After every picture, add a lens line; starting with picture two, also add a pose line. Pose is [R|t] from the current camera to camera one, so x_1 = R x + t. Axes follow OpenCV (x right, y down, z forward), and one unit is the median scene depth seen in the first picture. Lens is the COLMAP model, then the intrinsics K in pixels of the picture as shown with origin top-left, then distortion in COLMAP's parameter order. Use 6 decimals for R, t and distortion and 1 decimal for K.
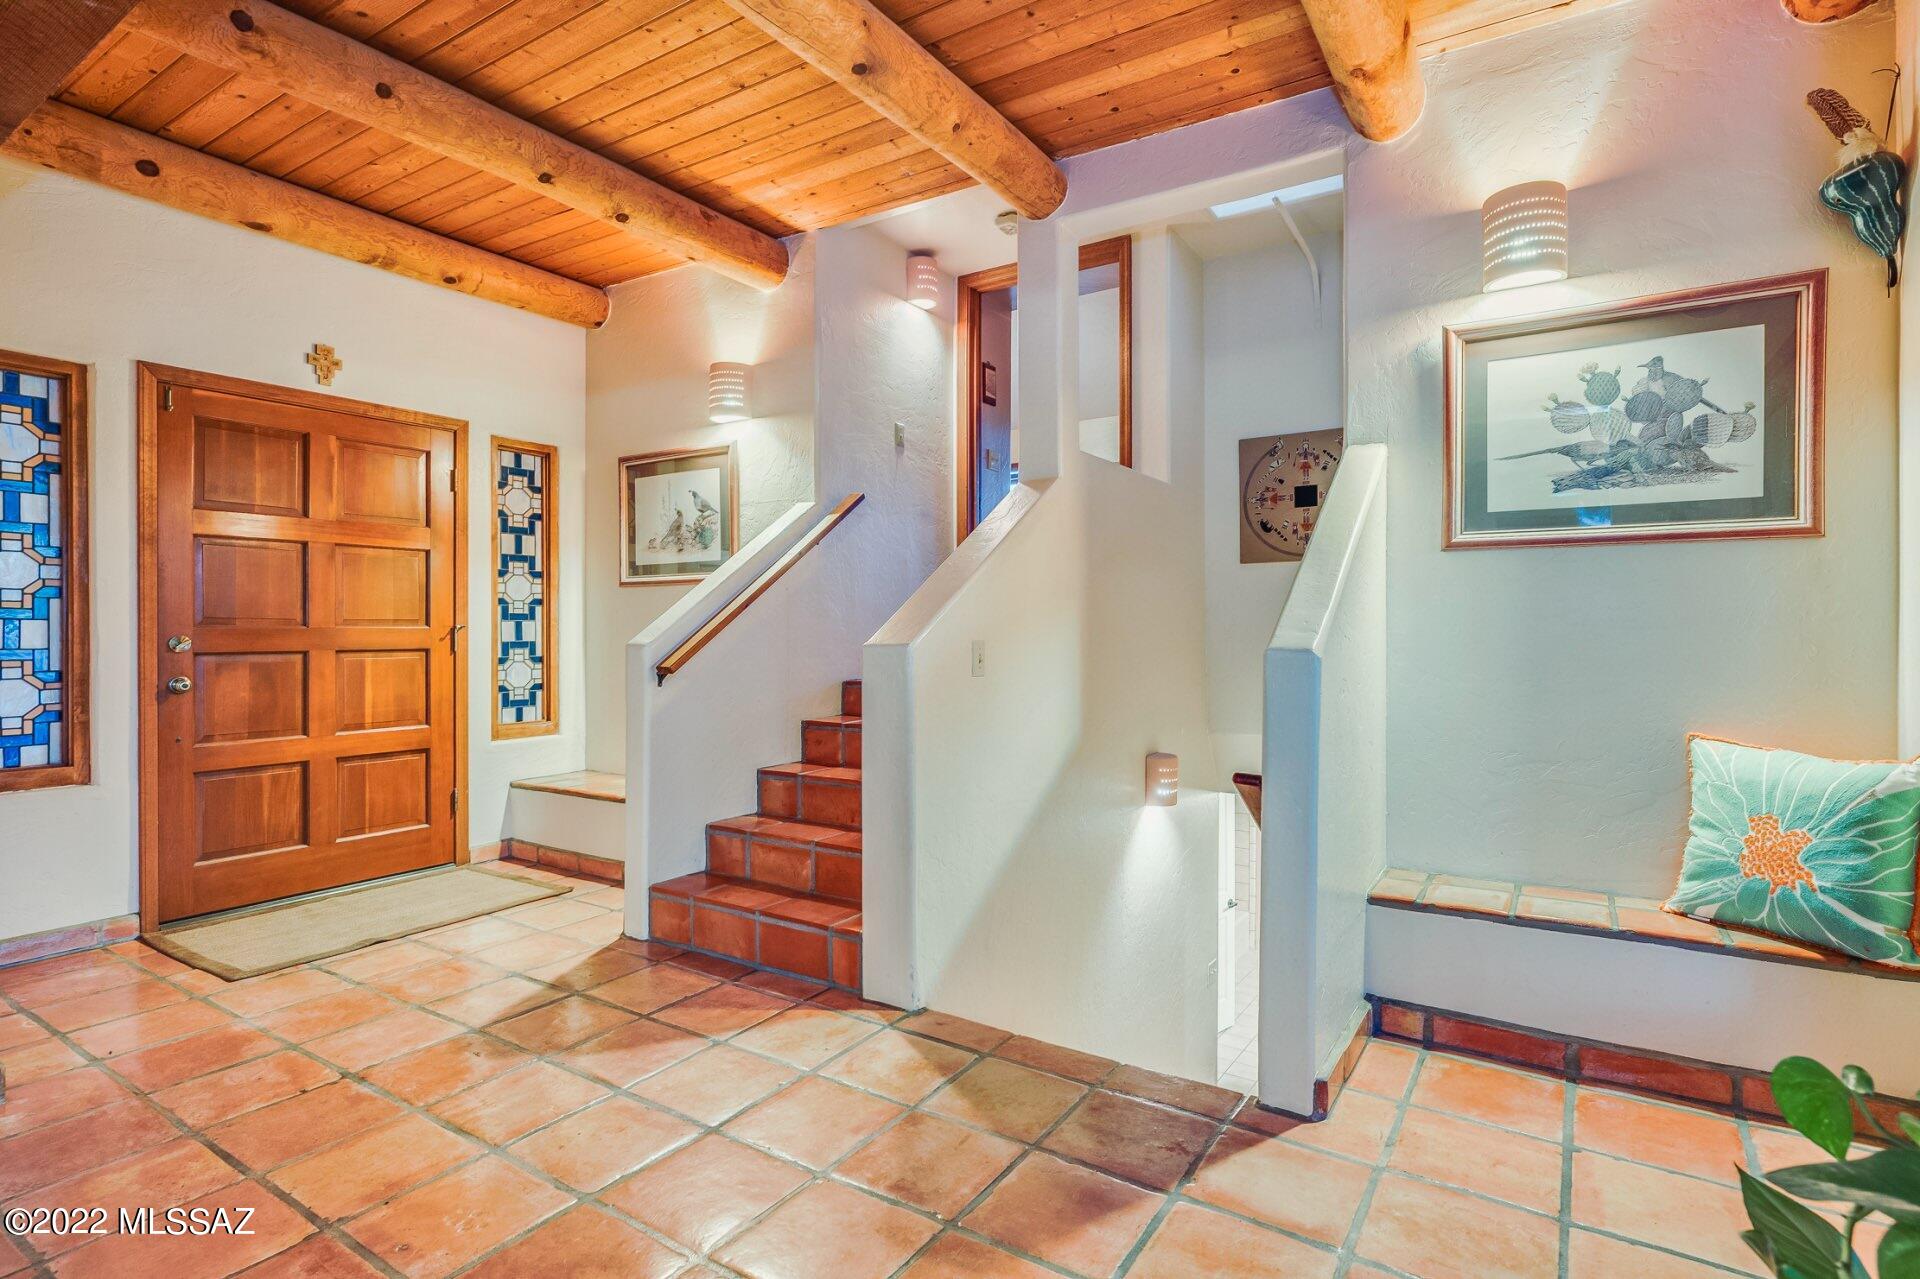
lens RADIAL K [[957.4, 0, 960.0], [0, 957.4, 639.5], [0, 0, 1]] dist [0.000034, 0.000403]
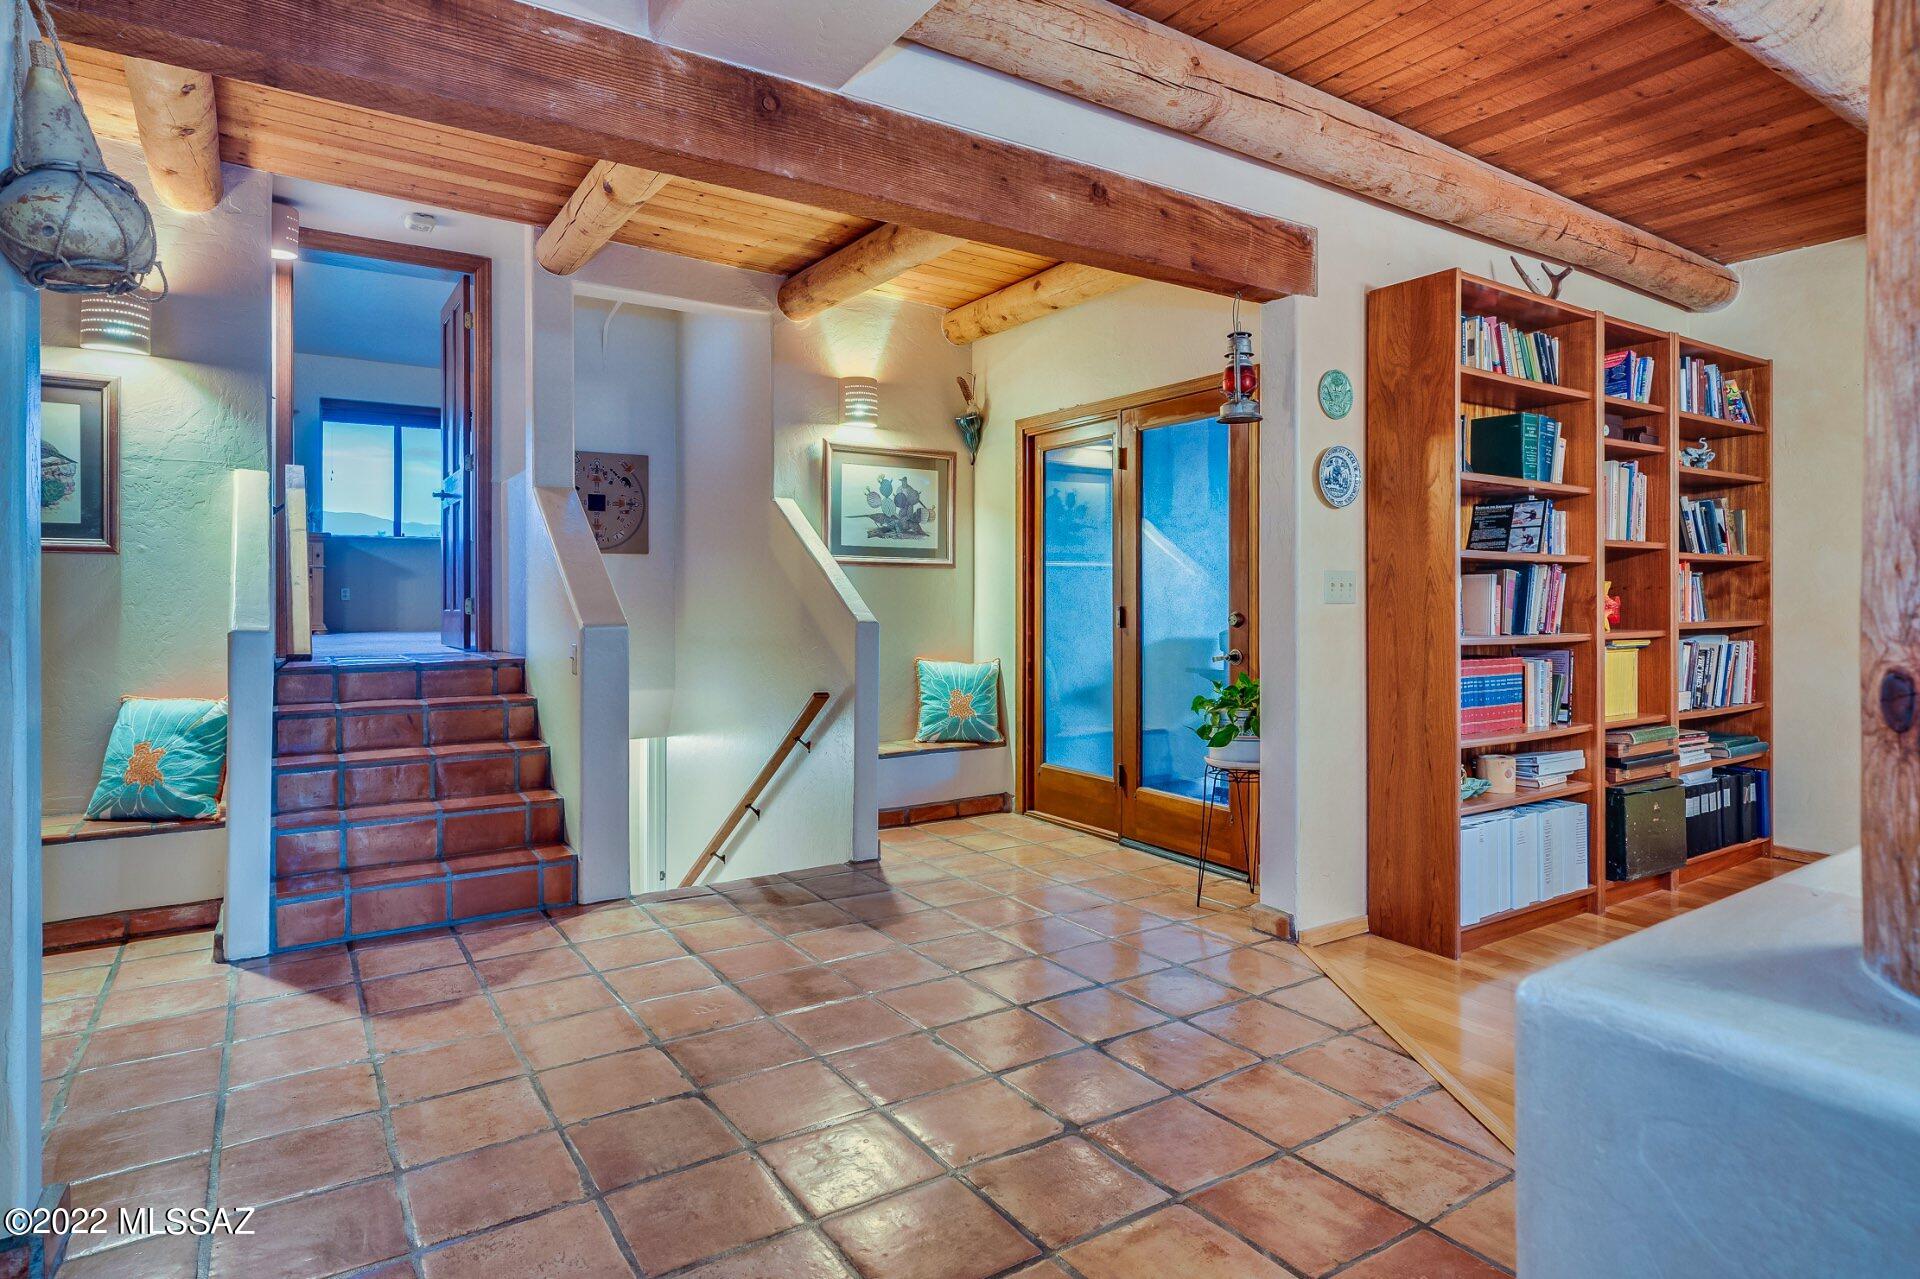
lens RADIAL K [[1062.2, 0, 1026.2], [0, 1062.2, 609.3], [0, 0, 1]] dist [0.000263, 0.000523]
pose [[0.345372, -0.006818, 0.938441, -1.305972], [0.007700, 0.999961, 0.004431, -0.017277], [-0.938434, 0.005695, 0.345410, -0.034771]]
